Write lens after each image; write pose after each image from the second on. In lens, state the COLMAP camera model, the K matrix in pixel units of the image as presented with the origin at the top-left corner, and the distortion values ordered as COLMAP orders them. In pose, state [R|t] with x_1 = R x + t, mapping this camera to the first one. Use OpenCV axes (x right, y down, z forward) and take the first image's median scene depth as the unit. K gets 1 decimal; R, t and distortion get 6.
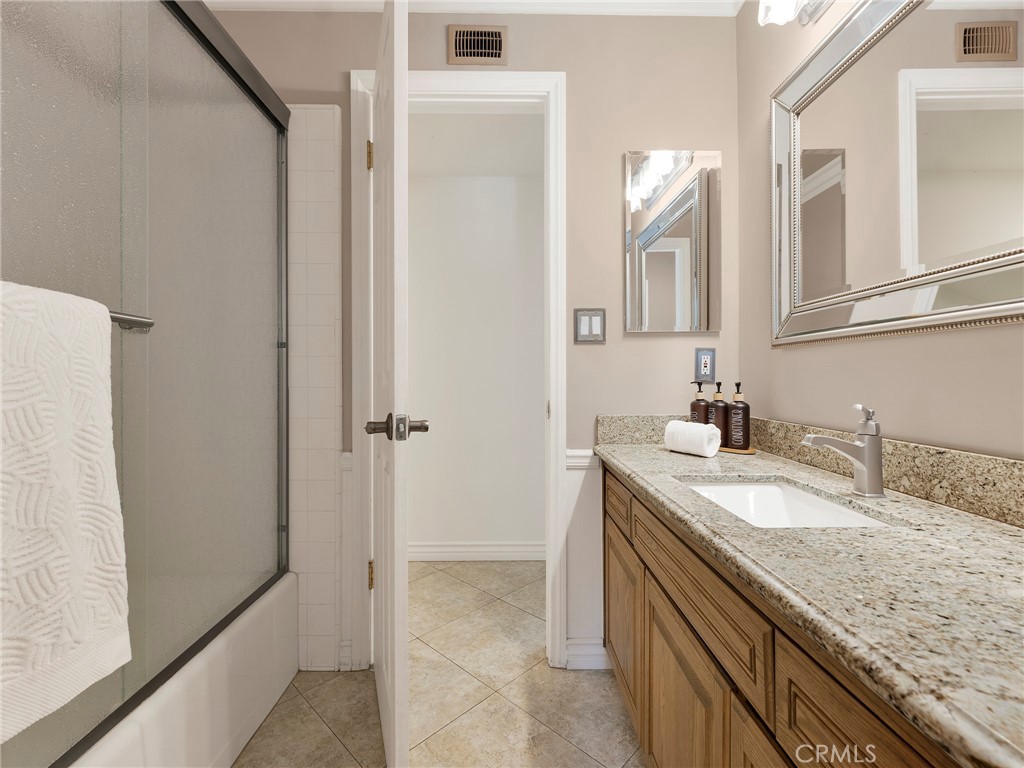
lens RADIAL K [[459.3, 0, 511.7], [0, 459.3, 377.2], [0, 0, 1]] dist [0.007137, -0.001765]
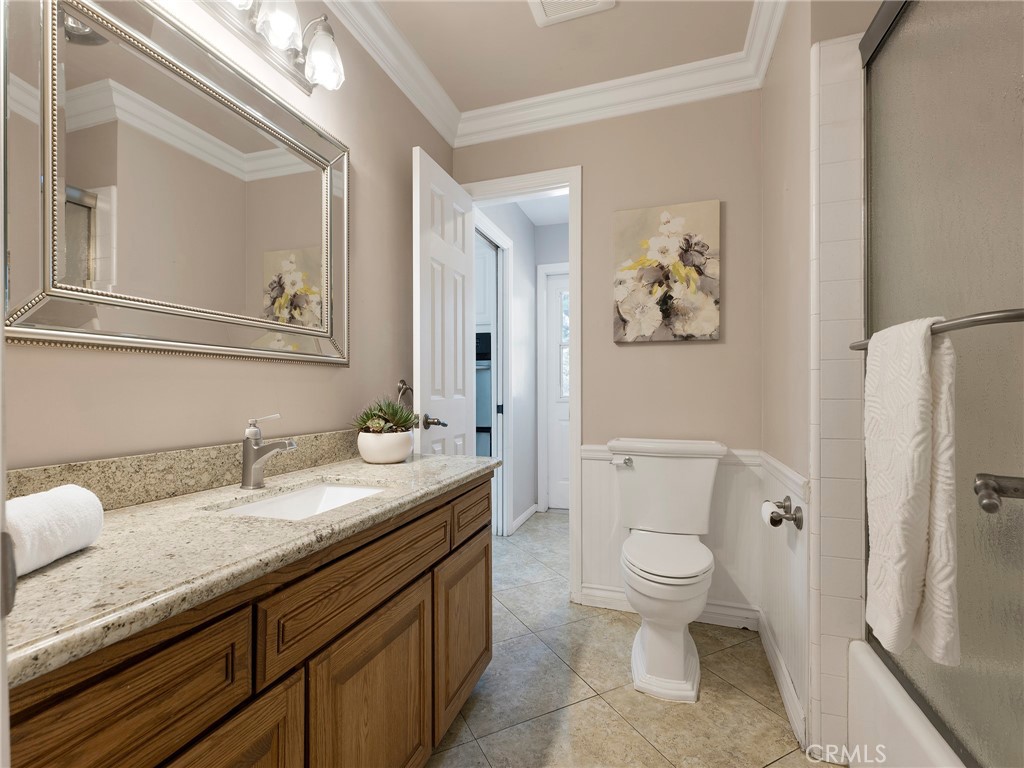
lens RADIAL K [[459.3, 0, 515.8], [0, 459.3, 389.5], [0, 0, 1]] dist [0.007137, -0.001765]
pose [[-0.940064, 0.003197, 0.340982, -0.285405], [0.002899, 0.999995, -0.001384, -0.002452], [-0.340985, -0.000313, -0.940069, 1.806625]]
